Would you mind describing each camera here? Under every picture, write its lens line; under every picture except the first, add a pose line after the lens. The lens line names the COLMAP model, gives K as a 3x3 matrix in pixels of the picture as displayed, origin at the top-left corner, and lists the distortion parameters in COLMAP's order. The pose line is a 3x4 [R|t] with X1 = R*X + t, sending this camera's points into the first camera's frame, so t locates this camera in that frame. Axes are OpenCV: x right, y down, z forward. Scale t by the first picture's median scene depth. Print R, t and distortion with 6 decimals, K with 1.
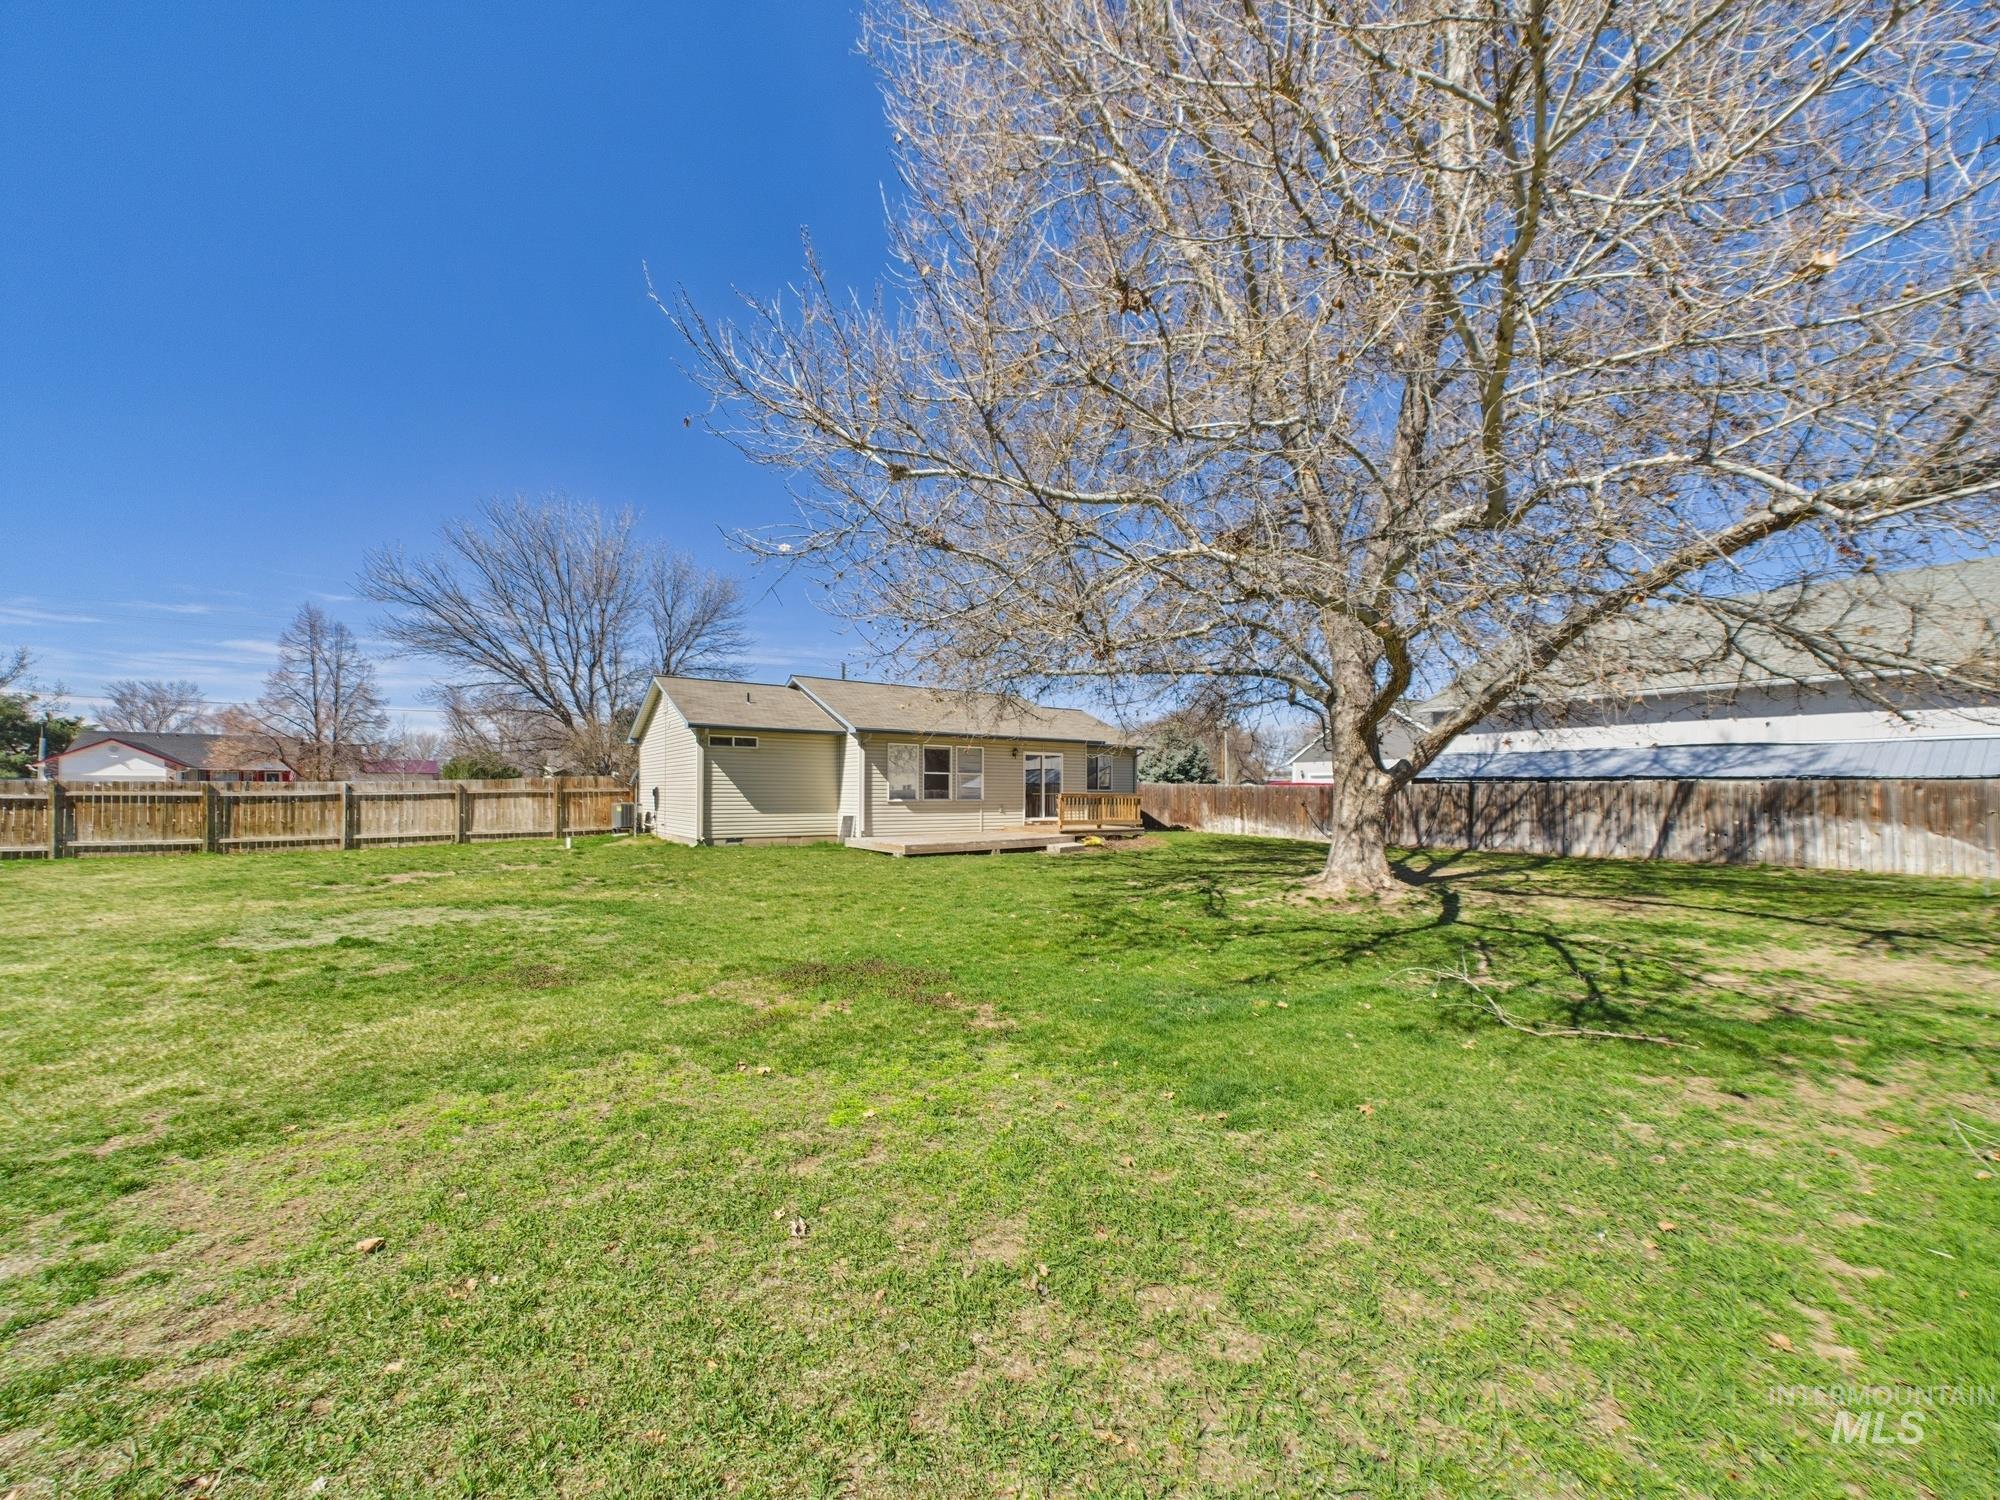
lens RADIAL K [[802.3, 0, 999.2], [0, 802.3, 785.2], [0, 0, 1]] dist [0.001519, 0.000180]
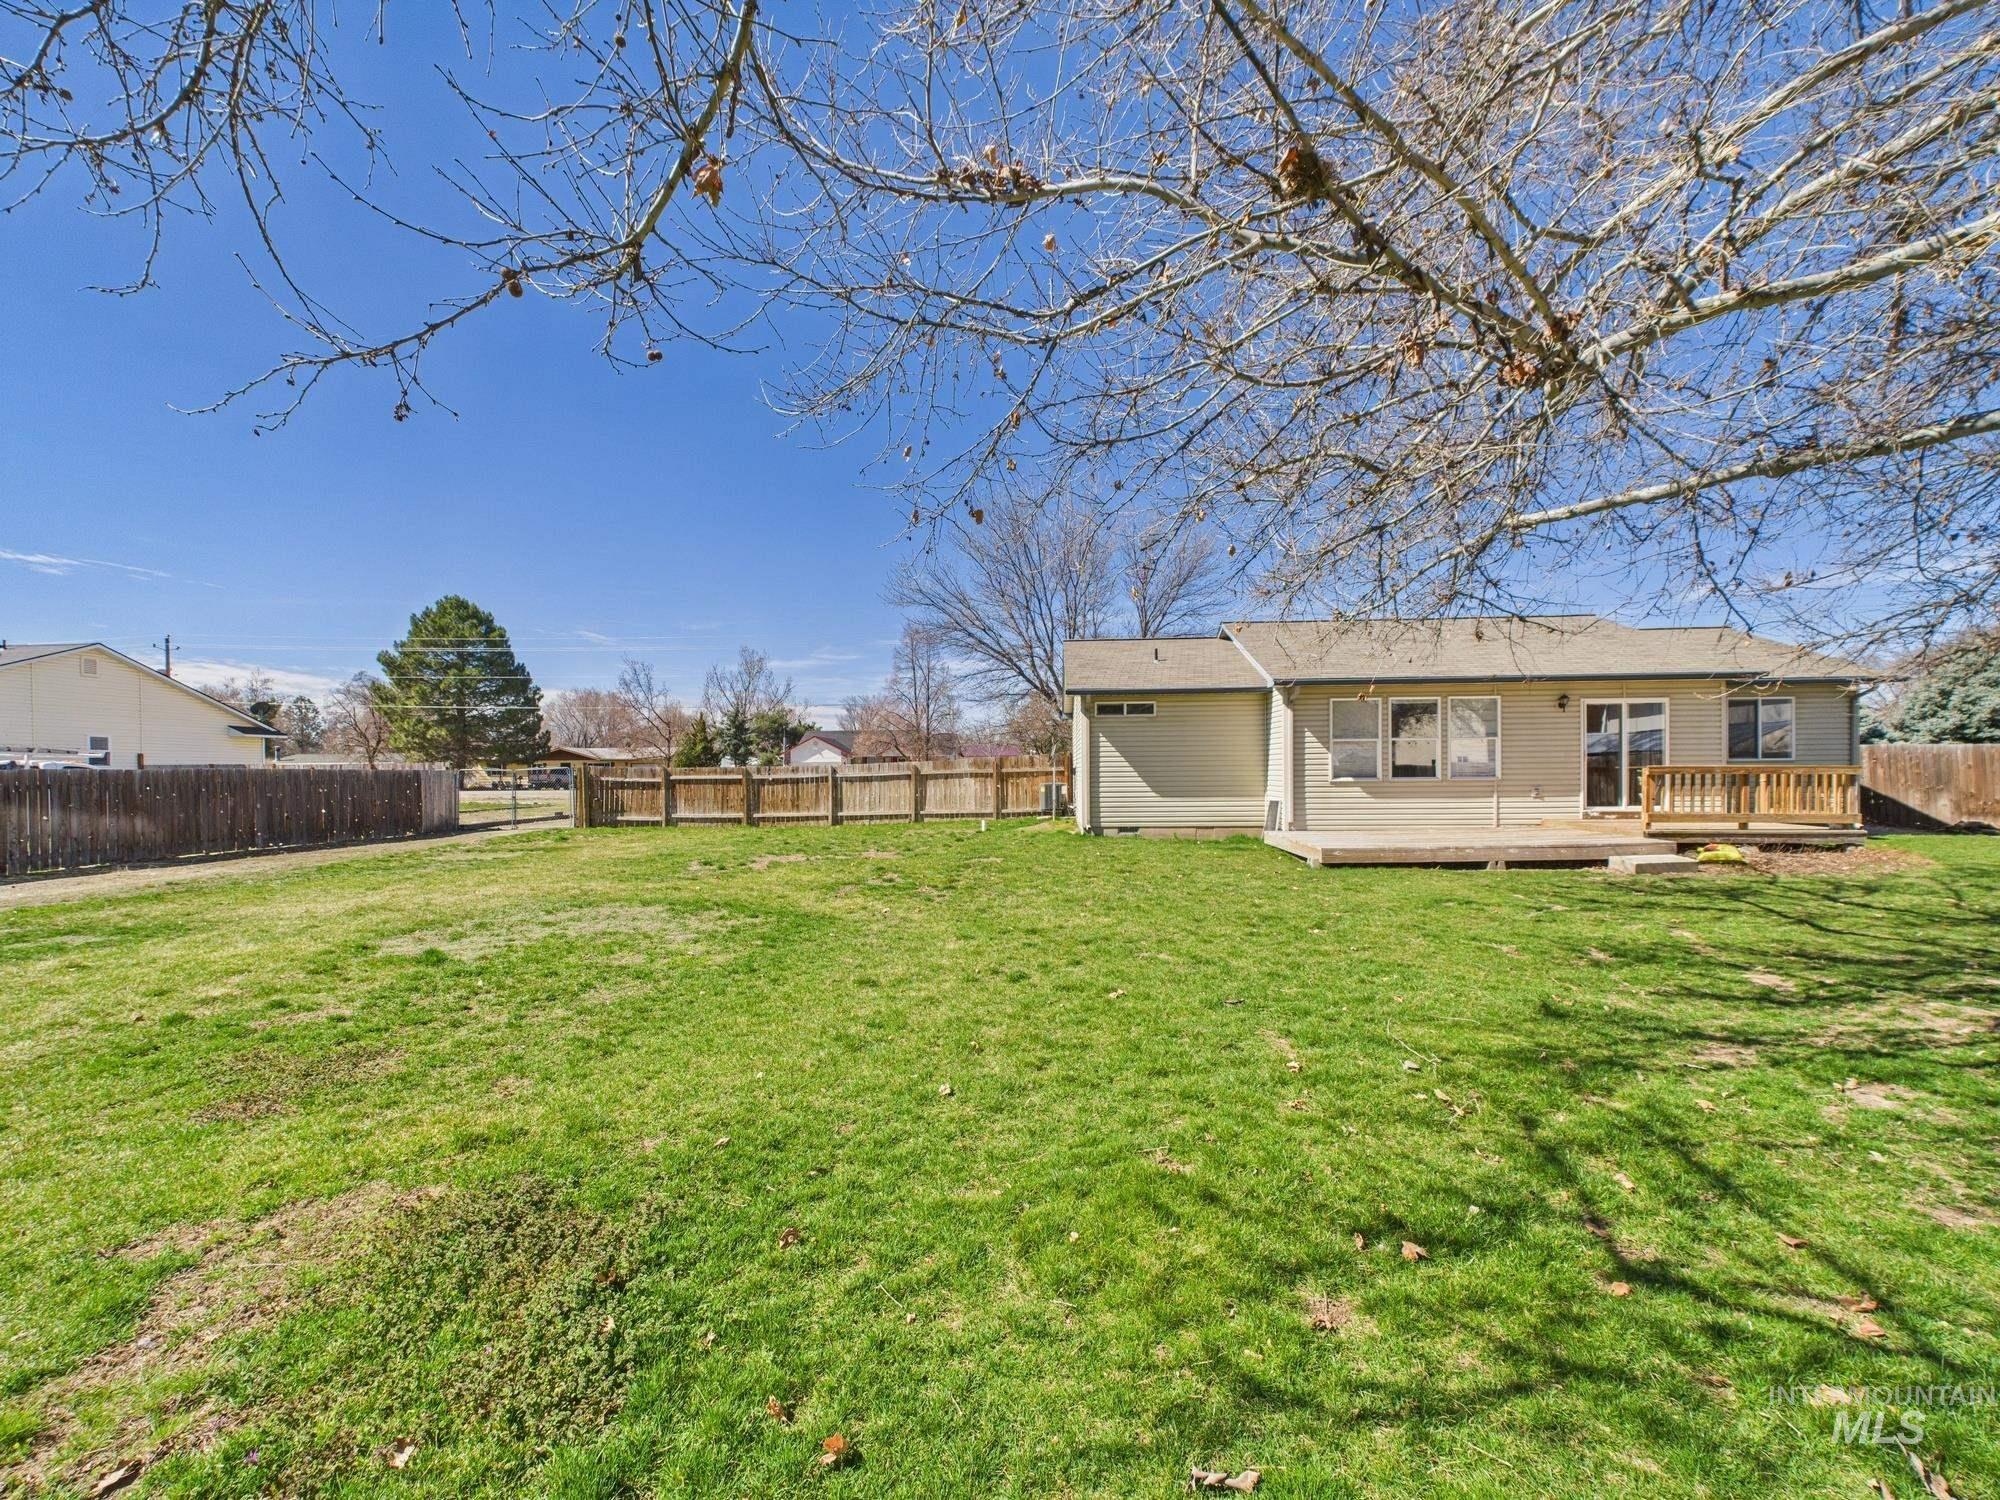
lens RADIAL K [[802.3, 0, 999.2], [0, 802.3, 785.2], [0, 0, 1]] dist [0.001519, 0.000180]
pose [[0.780815, 0.000331, -0.624762, 0.087694], [0.018572, 0.999546, 0.023740, 0.001646], [0.624486, -0.030139, 0.780454, 0.319796]]
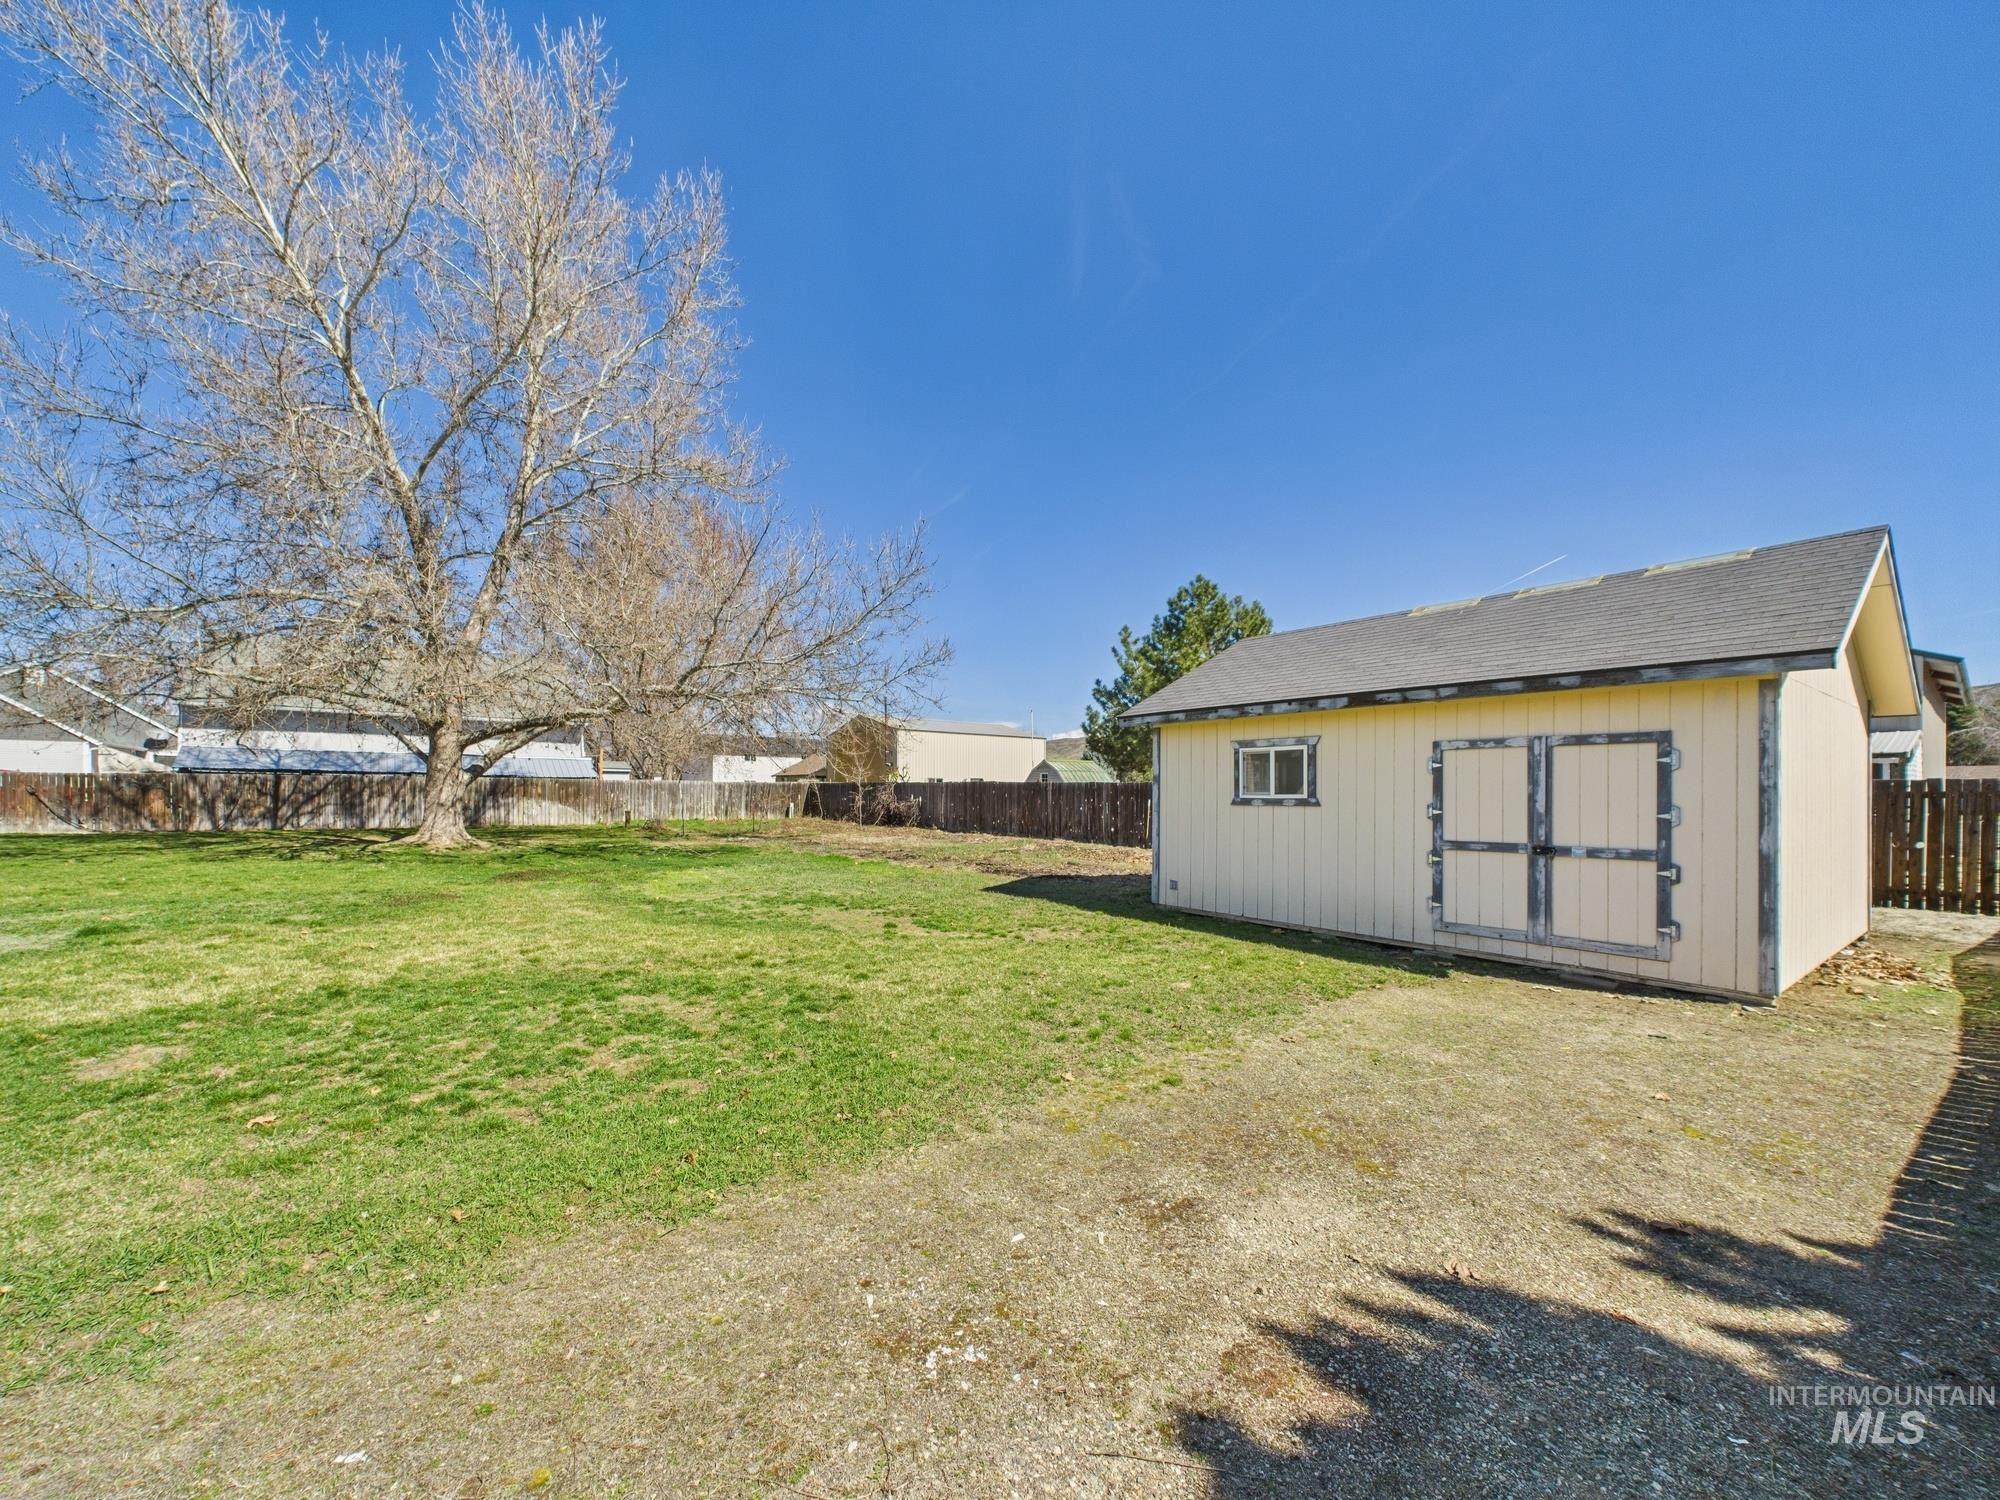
lens RADIAL K [[803.3, 0, 999.1], [0, 803.3, 765.9], [0, 0, 1]] dist [0.001967, 0.000308]
pose [[-0.048195, 0.029392, 0.998405, -0.826314], [-0.018379, 0.999372, -0.030307, 0.002042], [-0.998669, -0.019810, -0.047625, -0.022406]]
